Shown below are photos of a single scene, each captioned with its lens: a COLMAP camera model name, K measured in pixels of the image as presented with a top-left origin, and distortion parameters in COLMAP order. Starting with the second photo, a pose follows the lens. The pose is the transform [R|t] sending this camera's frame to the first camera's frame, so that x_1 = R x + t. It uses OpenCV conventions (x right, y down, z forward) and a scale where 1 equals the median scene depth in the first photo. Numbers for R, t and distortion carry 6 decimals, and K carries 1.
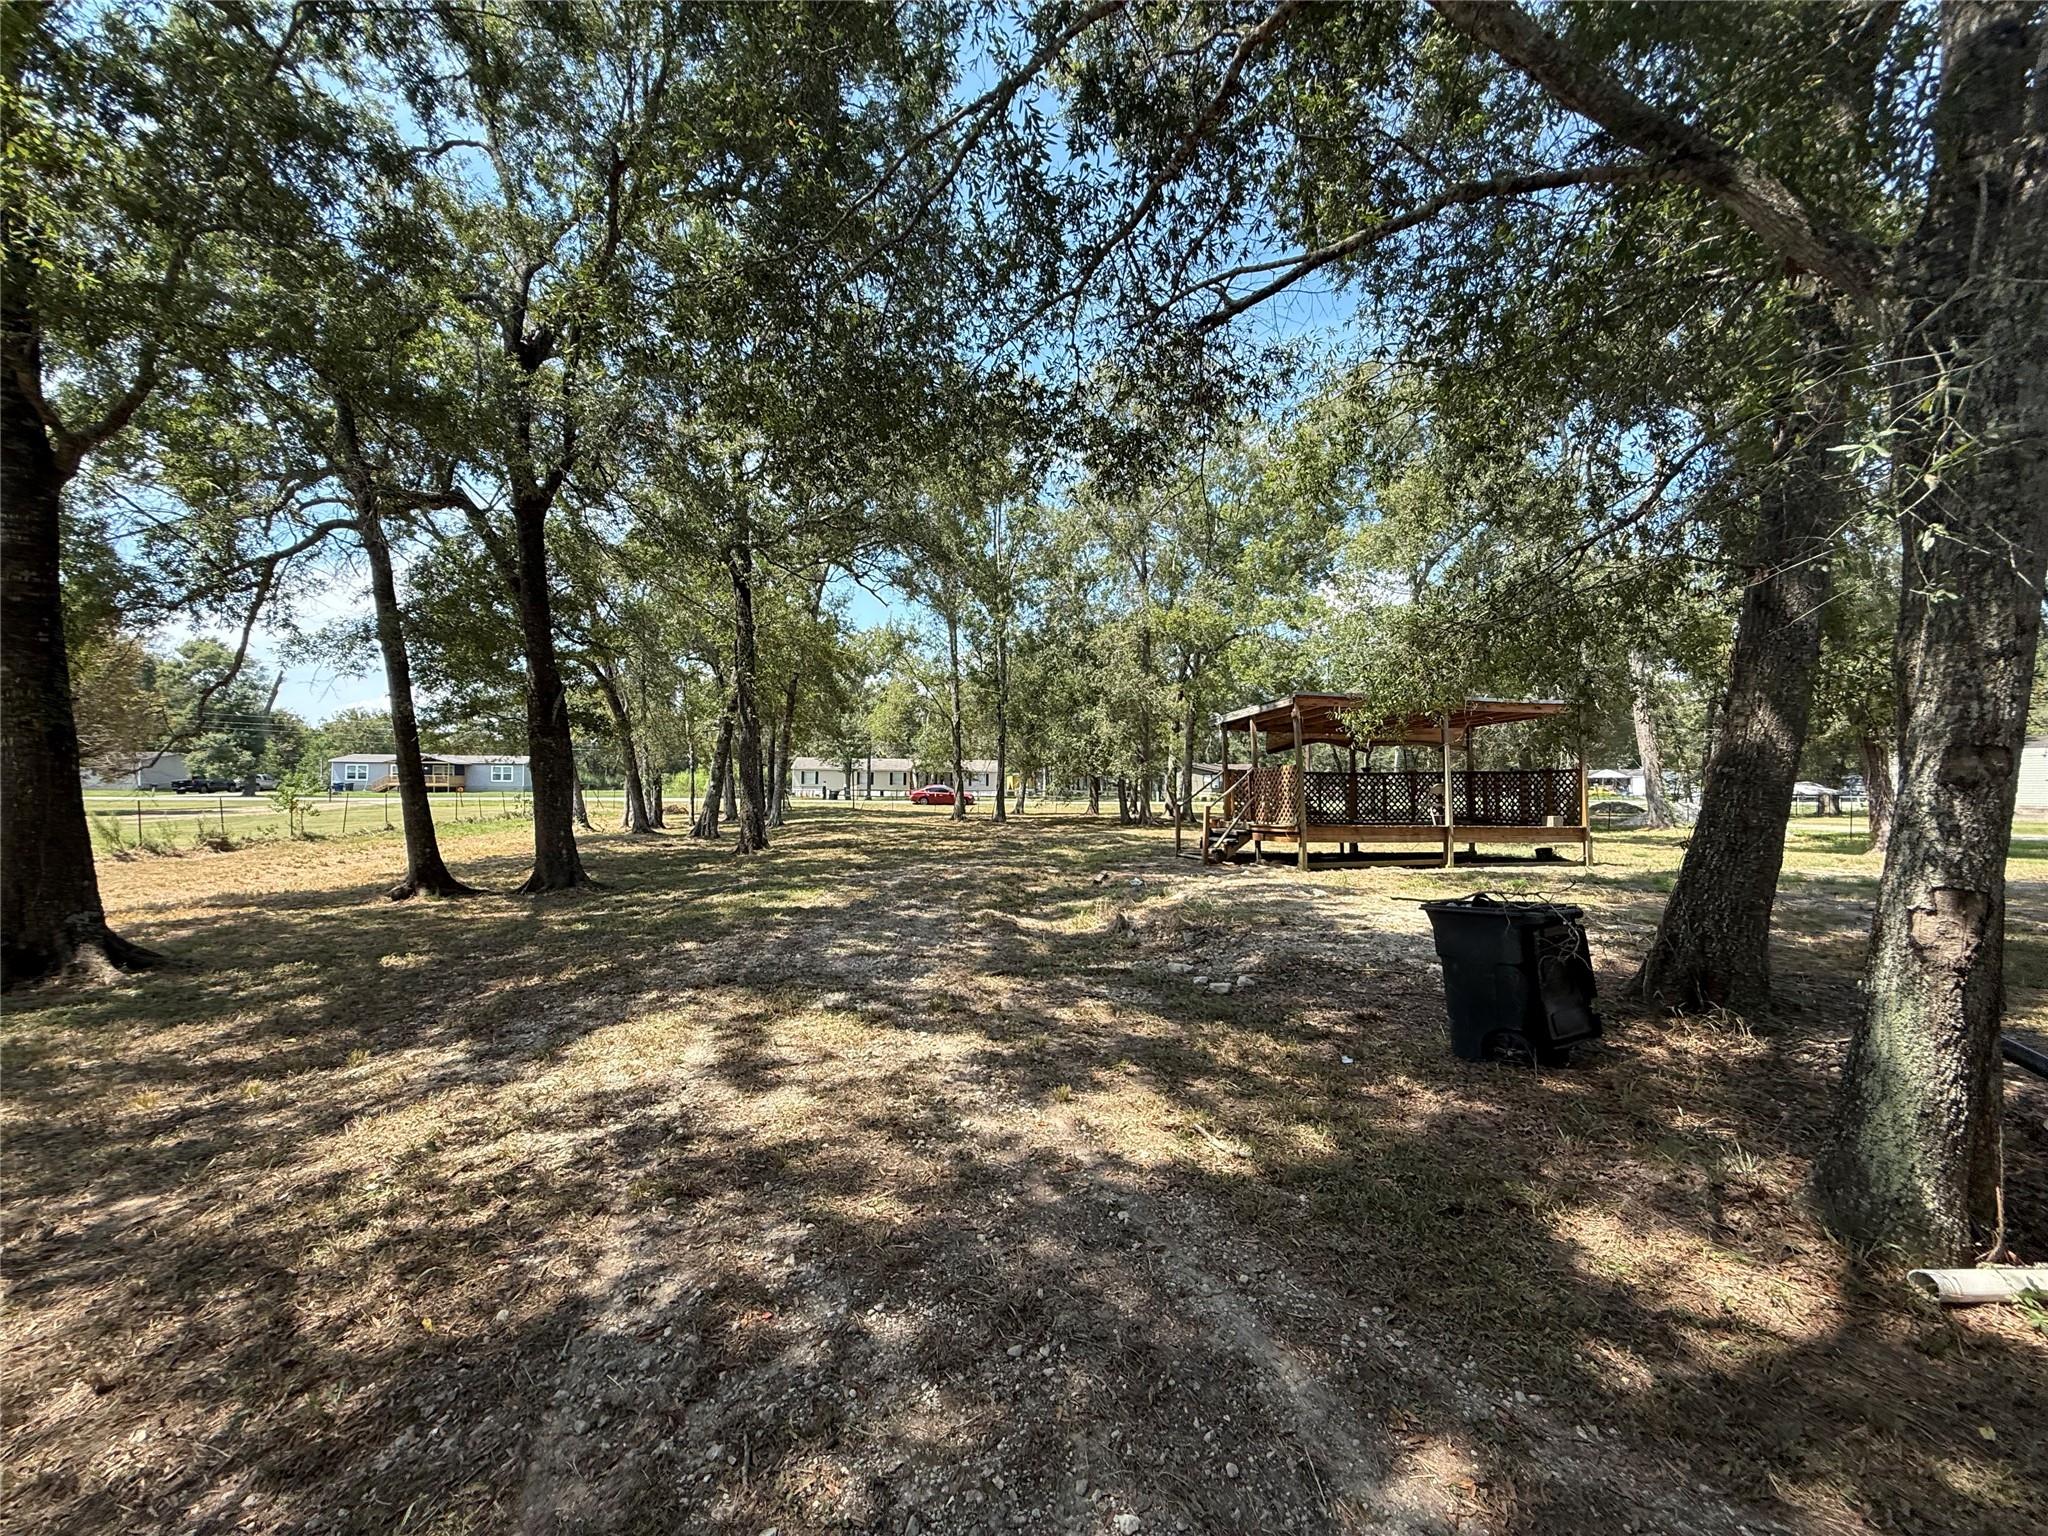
lens RADIAL K [[784.7, 0, 1024.0], [0, 784.7, 768.0], [0, 0, 1]] dist [0.000365, 0.000049]
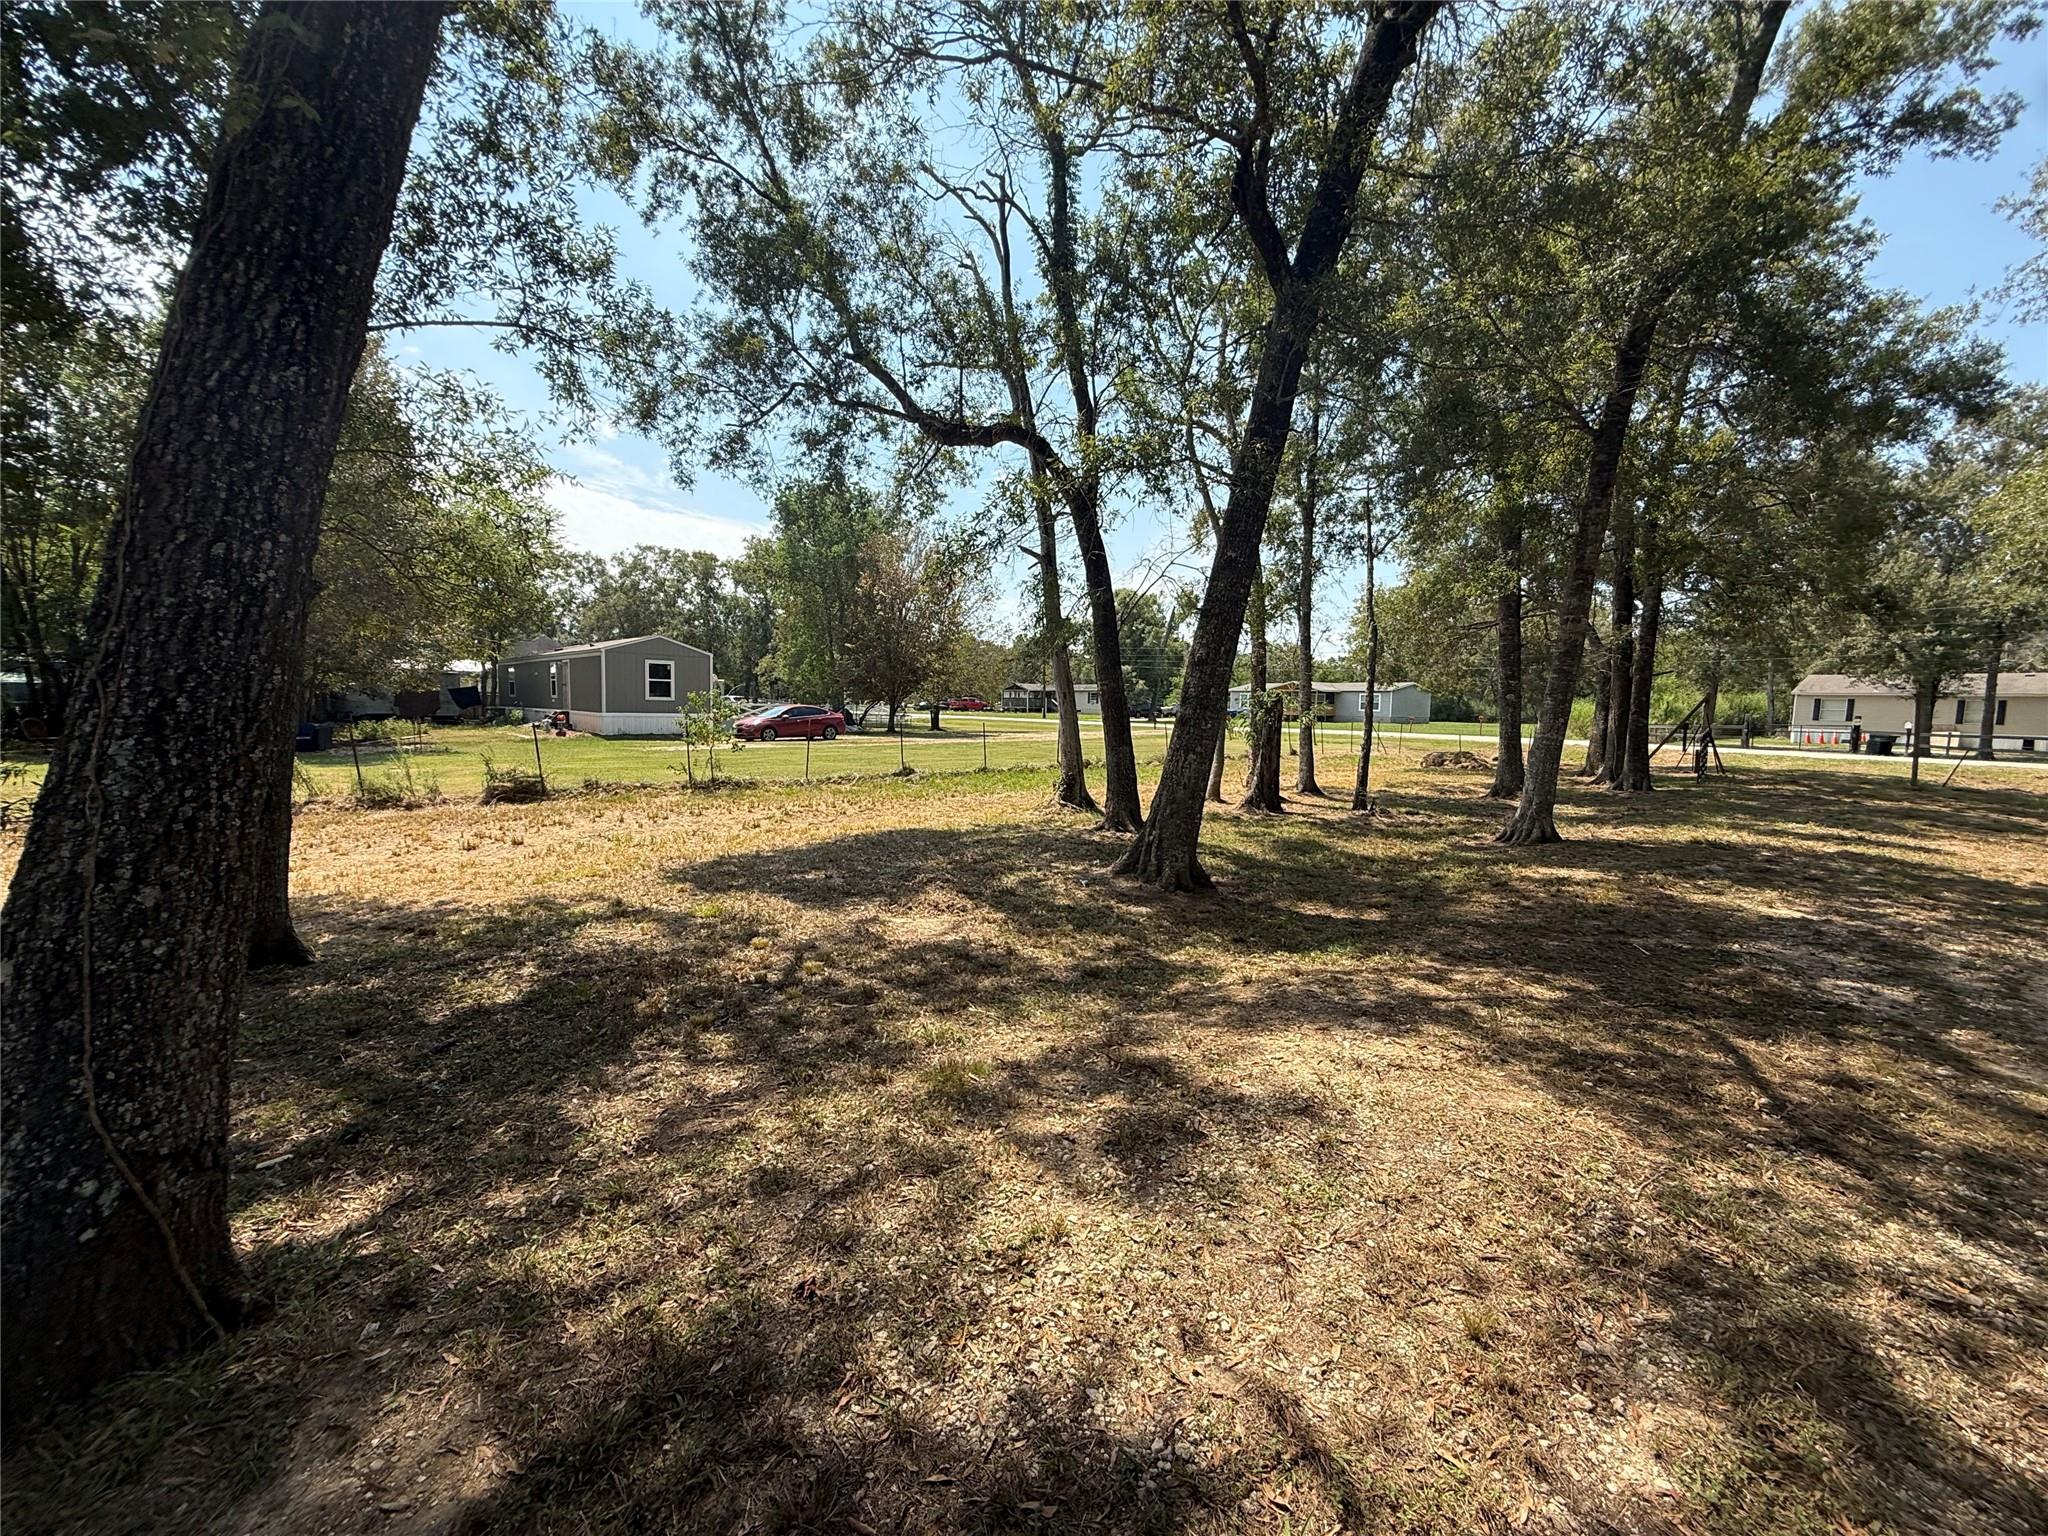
lens RADIAL K [[784.7, 0, 1024.0], [0, 784.7, 768.0], [0, 0, 1]] dist [0.000365, 0.000049]
pose [[0.473742, 0.076471, -0.877337, -0.053711], [0.001513, 0.996151, 0.087644, 0.004043], [0.880662, -0.042848, 0.471803, 0.251053]]
